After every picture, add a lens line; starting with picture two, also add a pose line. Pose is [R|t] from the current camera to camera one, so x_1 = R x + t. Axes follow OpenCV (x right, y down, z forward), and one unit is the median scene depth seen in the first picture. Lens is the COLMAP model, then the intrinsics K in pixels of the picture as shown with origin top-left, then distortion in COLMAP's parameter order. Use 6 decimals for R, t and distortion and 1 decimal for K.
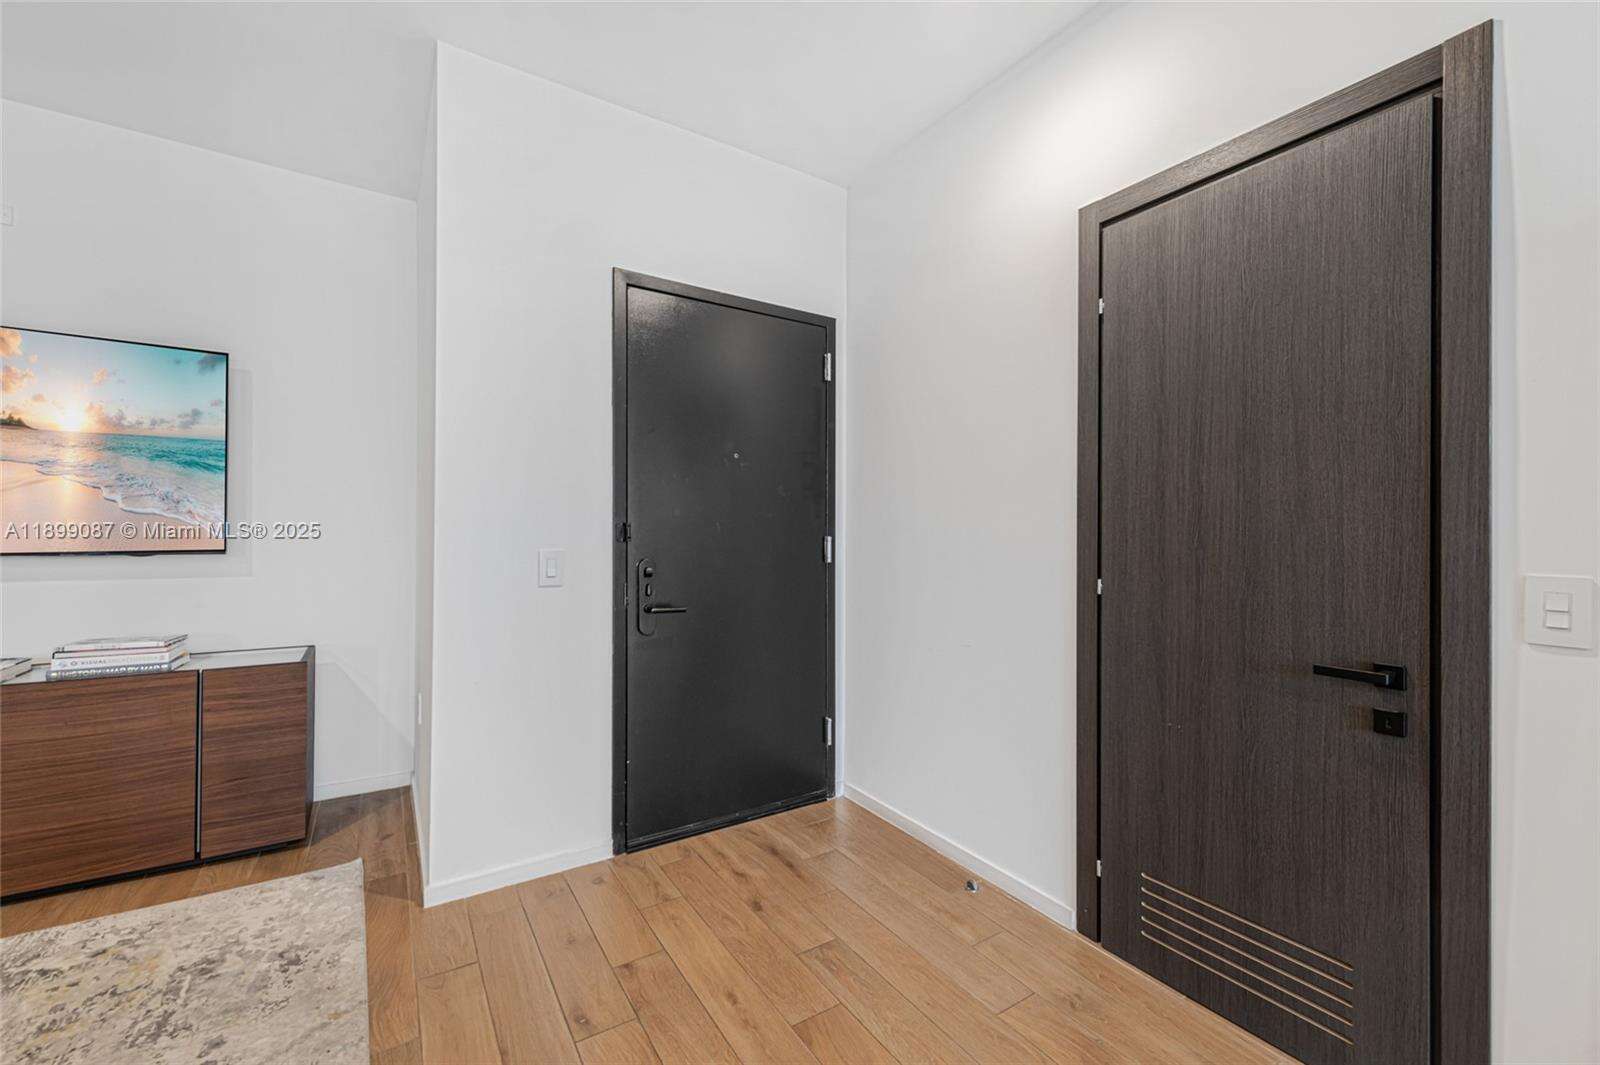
lens RADIAL K [[657.0, 0, 800.0], [0, 657.0, 532.5], [0, 0, 1]] dist [0.000539, -0.000484]
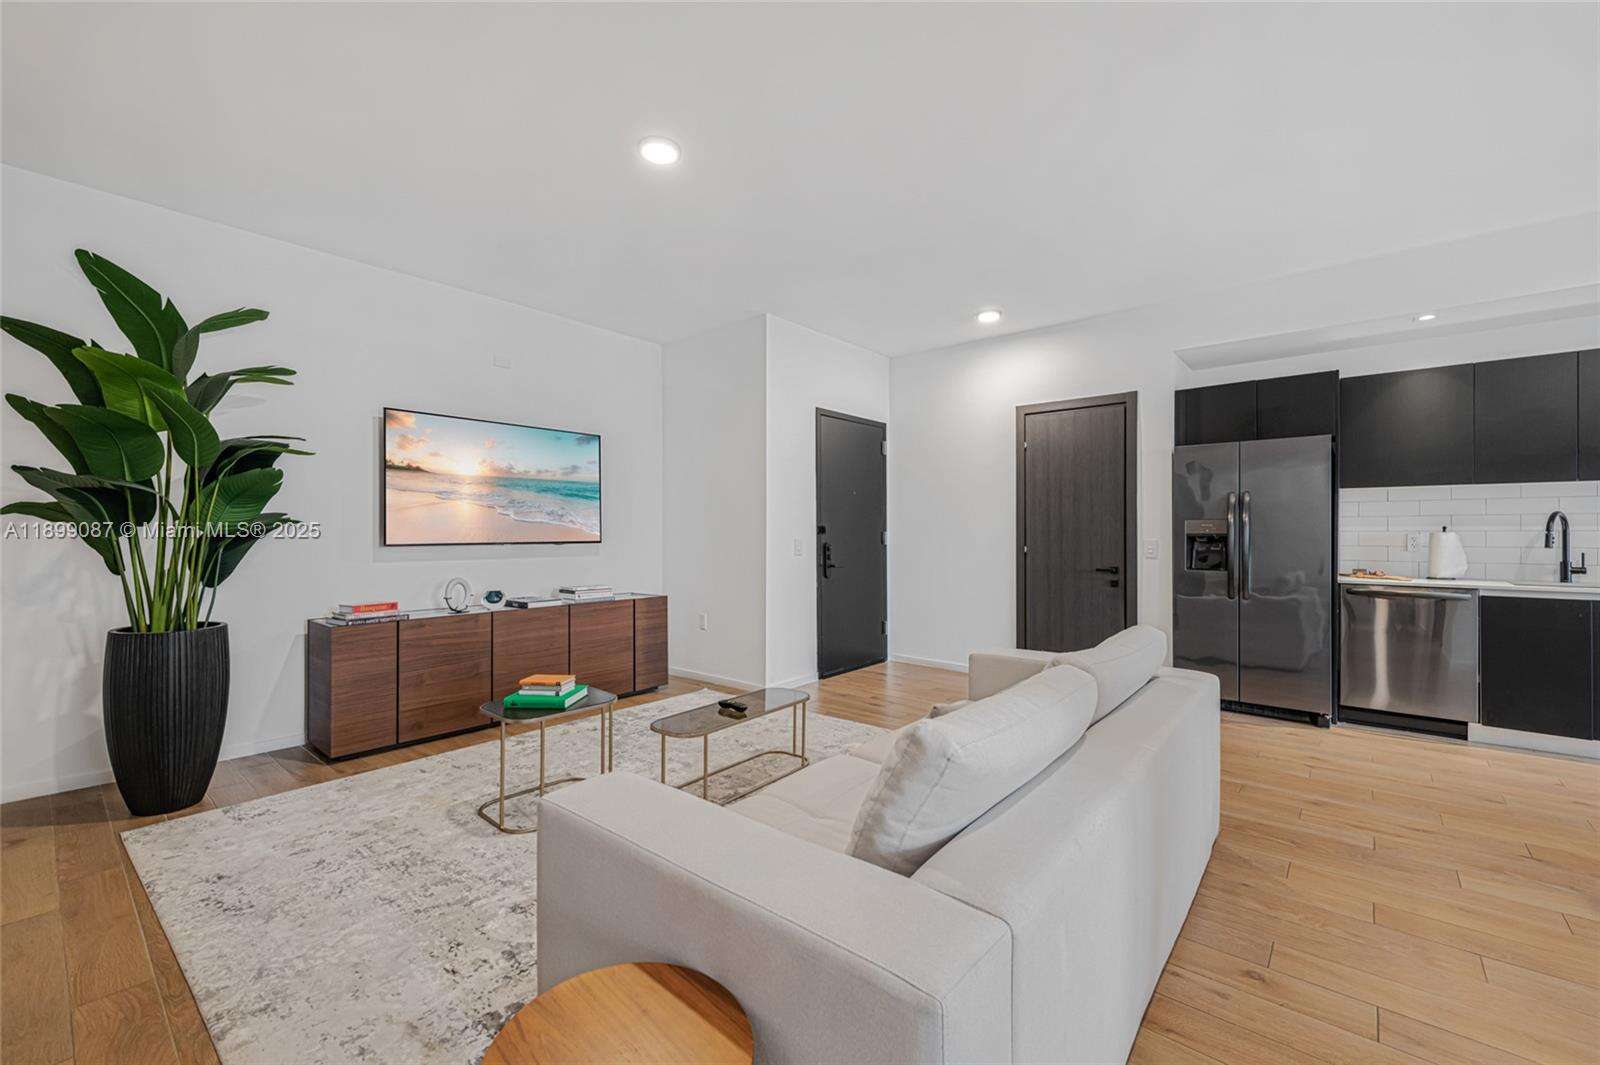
lens RADIAL K [[657.0, 0, 800.0], [0, 657.0, 532.5], [0, 0, 1]] dist [0.000539, -0.000484]
pose [[0.960631, -0.007106, 0.277737, -0.993025], [0.006505, 0.999974, 0.003084, -0.000694], [-0.277752, -0.001156, 0.960652, -1.118472]]
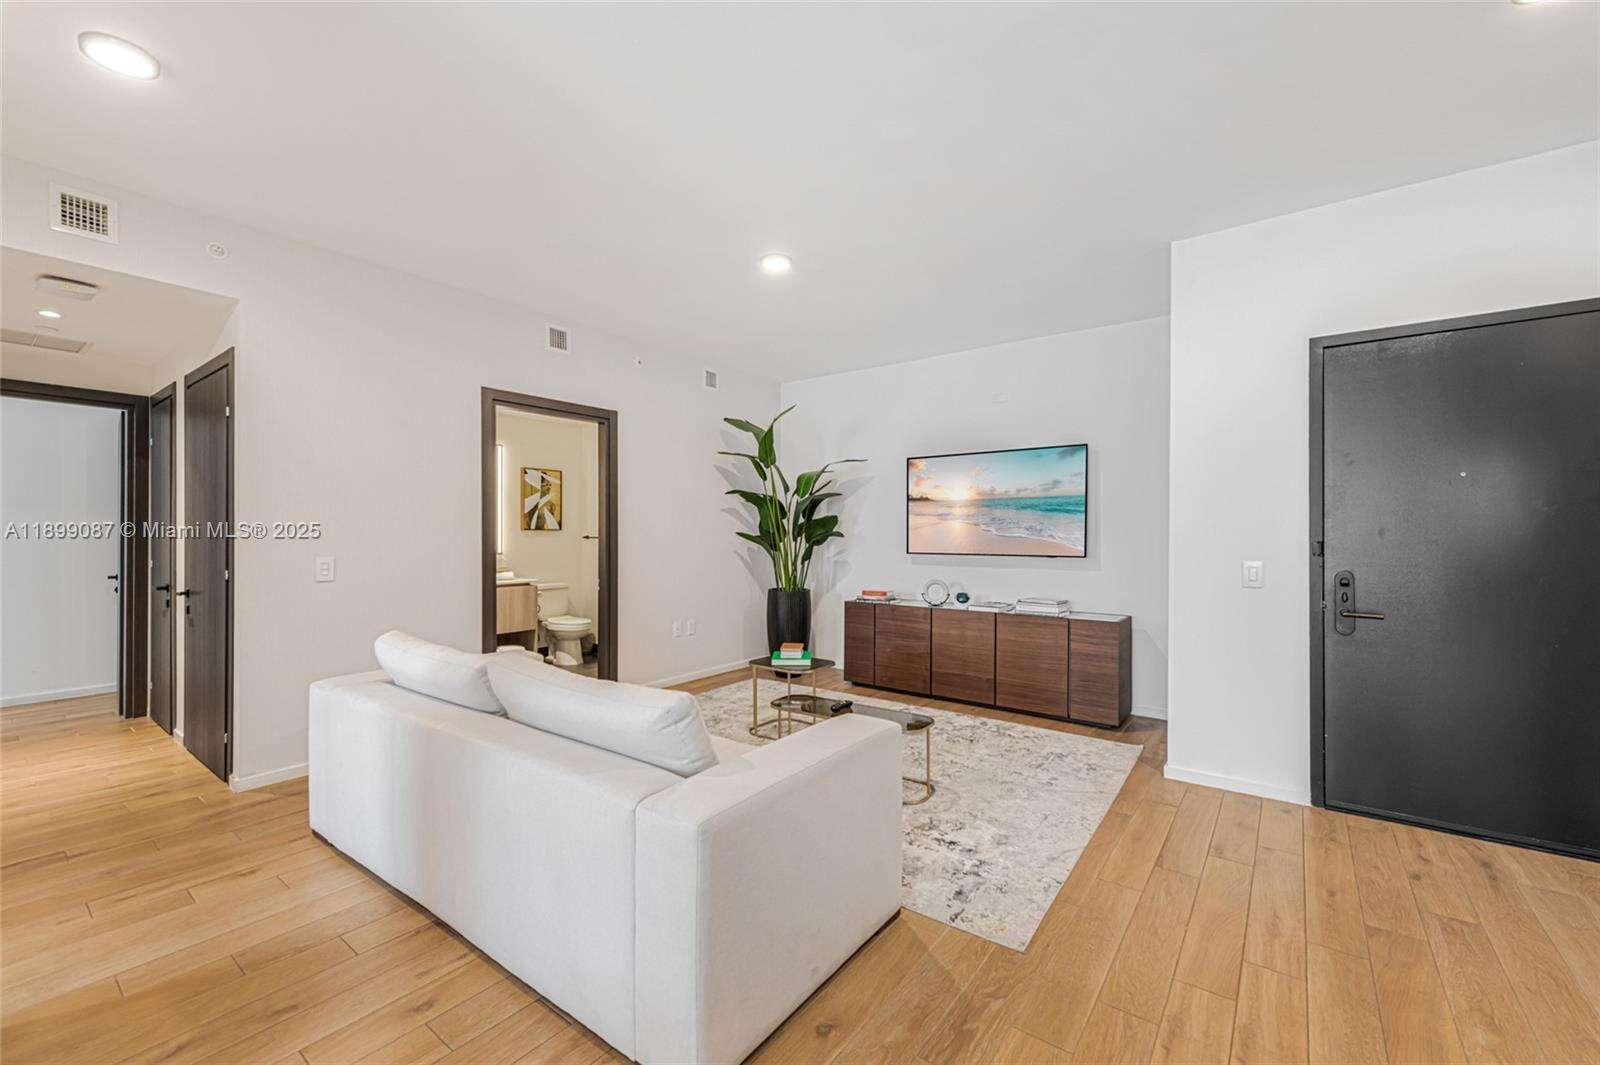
lens RADIAL K [[637.3, 0, 800.0], [0, 637.3, 532.5], [0, 0, 1]] dist [-0.005958, -0.000427]
pose [[0.333083, -0.011366, -0.942829, 0.580964], [-0.000601, 0.999925, -0.012267, -0.019018], [0.942897, 0.004652, 0.333051, -0.360912]]
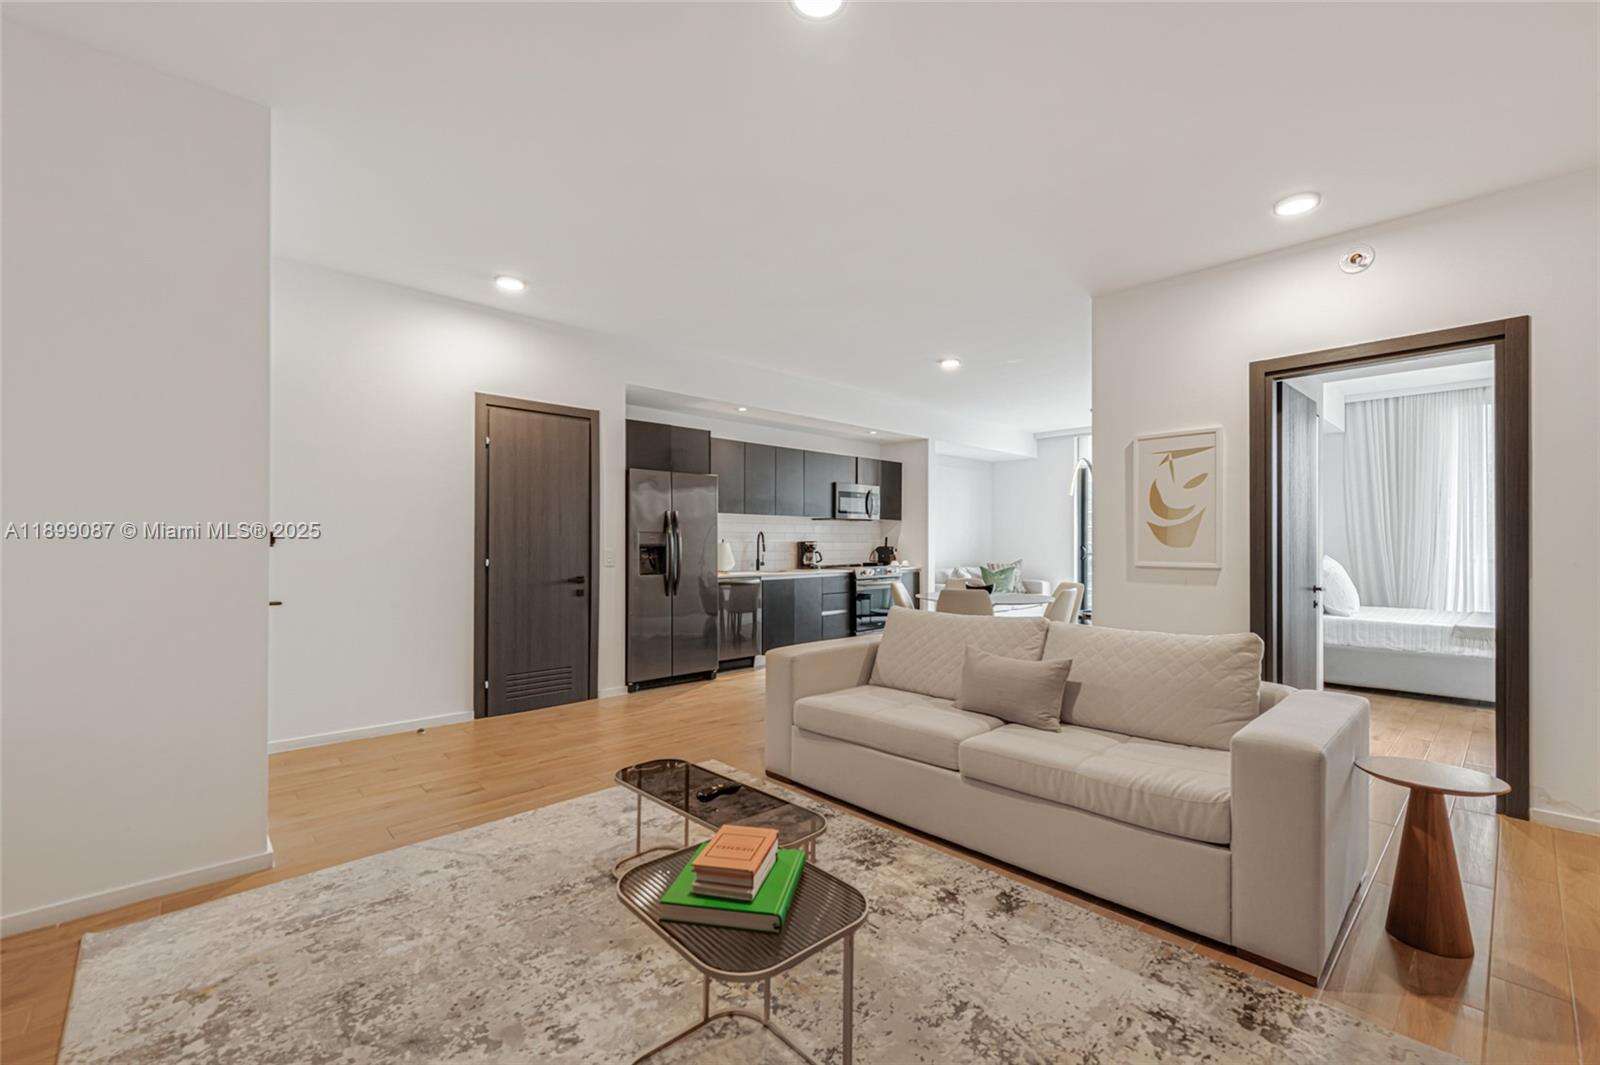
lens RADIAL K [[675.3, 0, 800.0], [0, 675.3, 532.5], [0, 0, 1]] dist [0.000519, -0.000031]
pose [[-0.174699, 0.010386, 0.984567, -1.746792], [-0.000158, 0.999944, -0.010576, 0.001854], [-0.984622, -0.002004, -0.174688, 0.280999]]
